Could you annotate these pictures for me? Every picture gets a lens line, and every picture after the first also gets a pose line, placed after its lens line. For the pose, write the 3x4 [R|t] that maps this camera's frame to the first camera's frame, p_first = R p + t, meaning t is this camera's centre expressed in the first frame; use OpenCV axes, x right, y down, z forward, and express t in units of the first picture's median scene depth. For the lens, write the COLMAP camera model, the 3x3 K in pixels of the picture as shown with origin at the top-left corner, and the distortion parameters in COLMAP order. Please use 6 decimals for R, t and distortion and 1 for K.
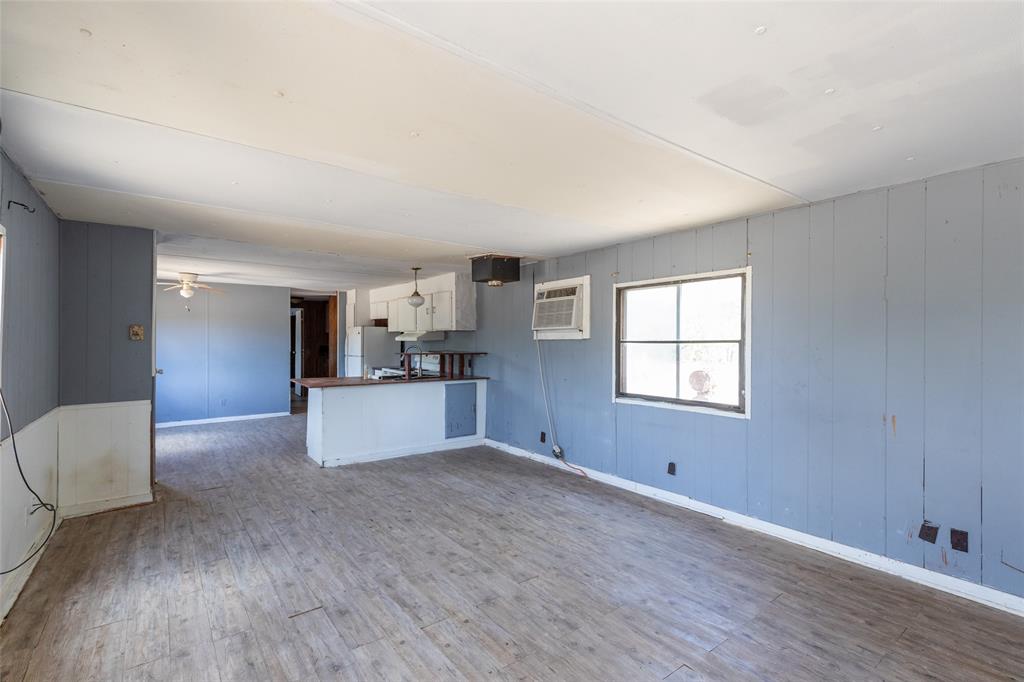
lens RADIAL K [[464.8, 0, 510.8], [0, 464.8, 338.9], [0, 0, 1]] dist [0.011521, -0.000406]
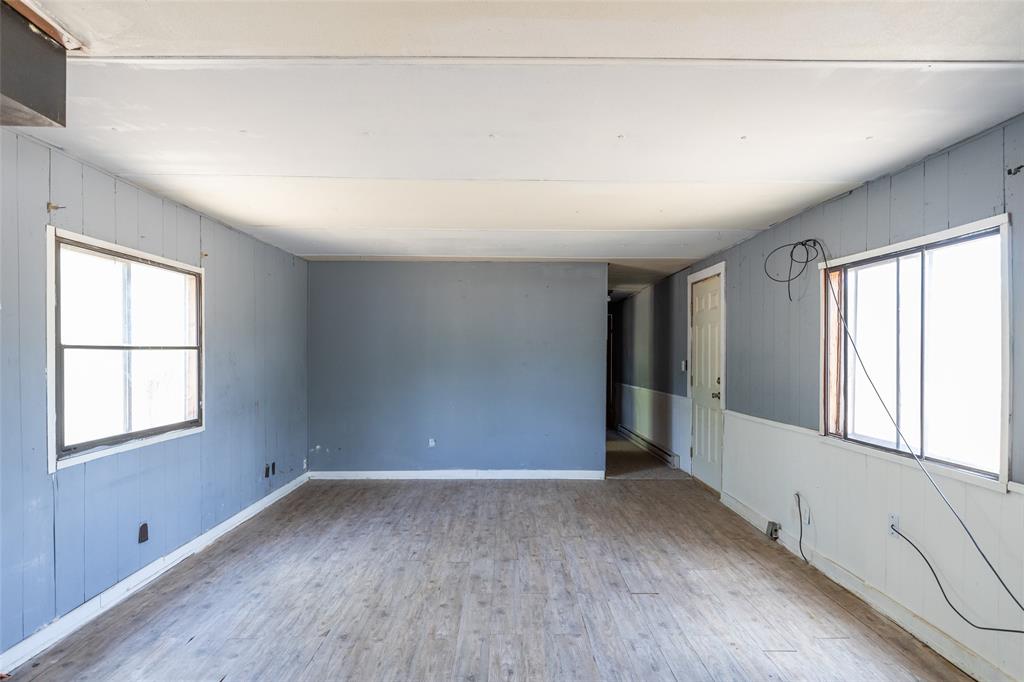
lens RADIAL K [[553.3, 0, 513.3], [0, 553.3, 360.6], [0, 0, 1]] dist [0.003083, 0.001713]
pose [[-0.805070, -0.014750, 0.592996, -0.665552], [-0.011333, 0.999891, 0.009485, 0.013123], [-0.593072, 0.000915, -0.805149, 1.558202]]
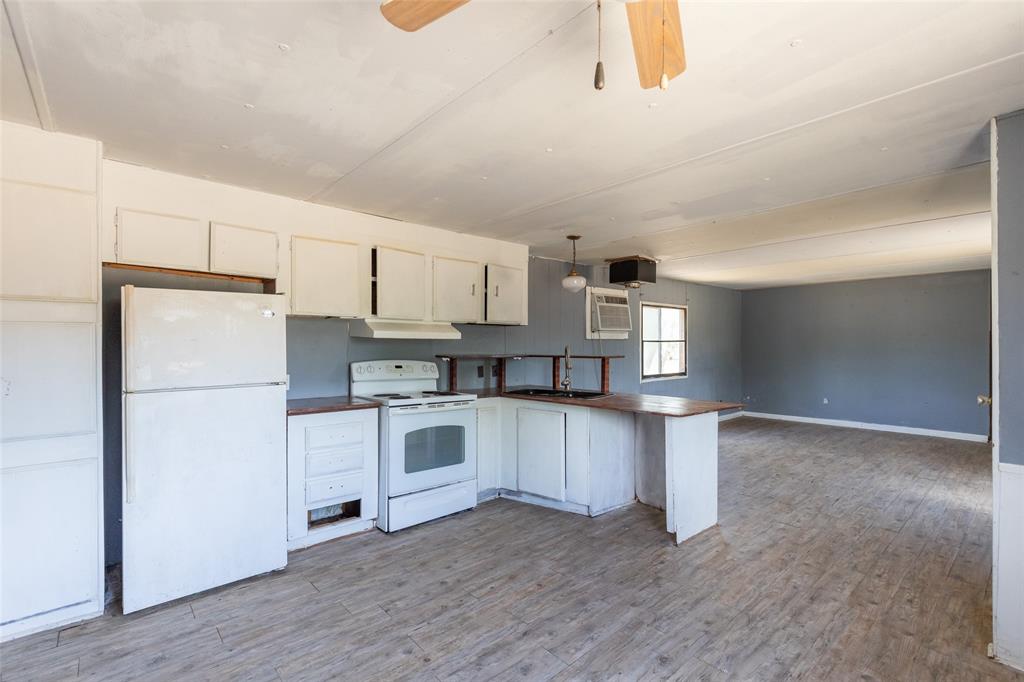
lens RADIAL K [[464.8, 0, 511.8], [0, 464.8, 342.5], [0, 0, 1]] dist [0.011521, -0.000406]
pose [[-0.077315, -0.000978, 0.997006, -1.566413], [-0.006055, 0.999982, 0.000511, 0.015803], [-0.996988, -0.005997, -0.077319, 1.996584]]
